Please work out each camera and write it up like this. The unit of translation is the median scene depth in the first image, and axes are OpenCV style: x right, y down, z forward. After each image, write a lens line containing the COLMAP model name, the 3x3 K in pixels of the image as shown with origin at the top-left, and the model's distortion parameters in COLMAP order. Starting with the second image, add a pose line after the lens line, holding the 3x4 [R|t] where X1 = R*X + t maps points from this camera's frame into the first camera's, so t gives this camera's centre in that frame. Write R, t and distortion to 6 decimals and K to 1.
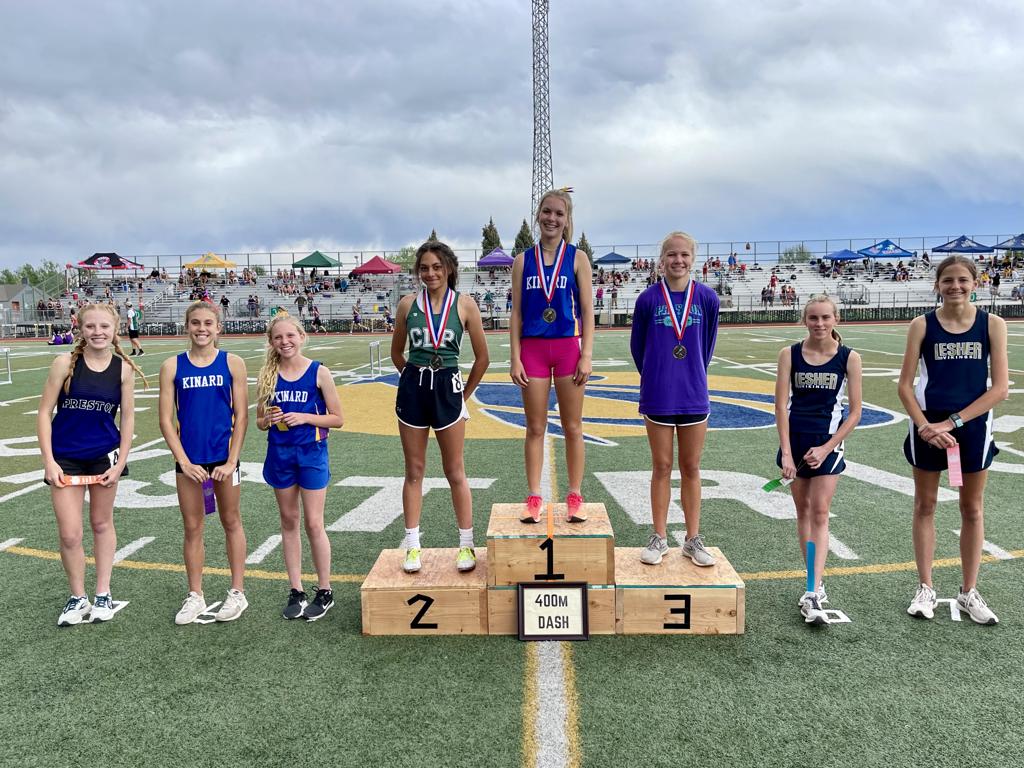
lens RADIAL K [[835.1, 0, 515.5], [0, 835.1, 388.1], [0, 0, 1]] dist [0.030740, -0.004485]
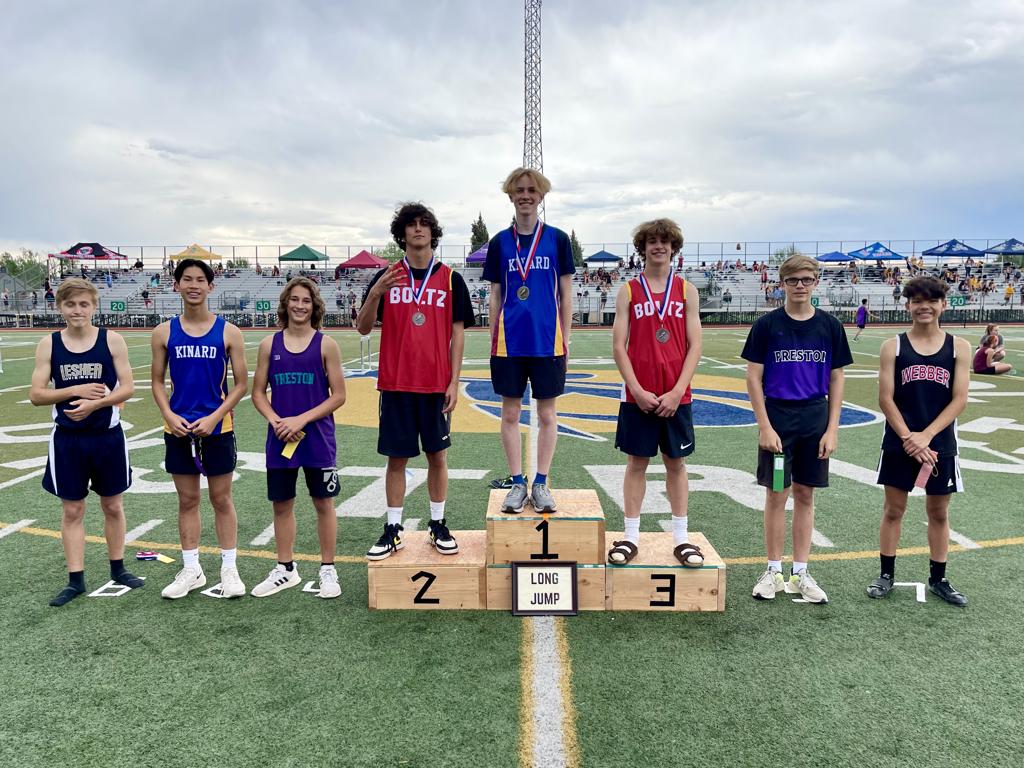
lens RADIAL K [[870.0, 0, 508.2], [0, 870.0, 394.8], [0, 0, 1]] dist [0.032603, -0.001448]
pose [[0.999821, 0.013860, 0.012903, -0.022767], [-0.013948, 0.999880, 0.006730, 0.011593], [-0.012808, -0.006909, 0.999894, -0.112845]]
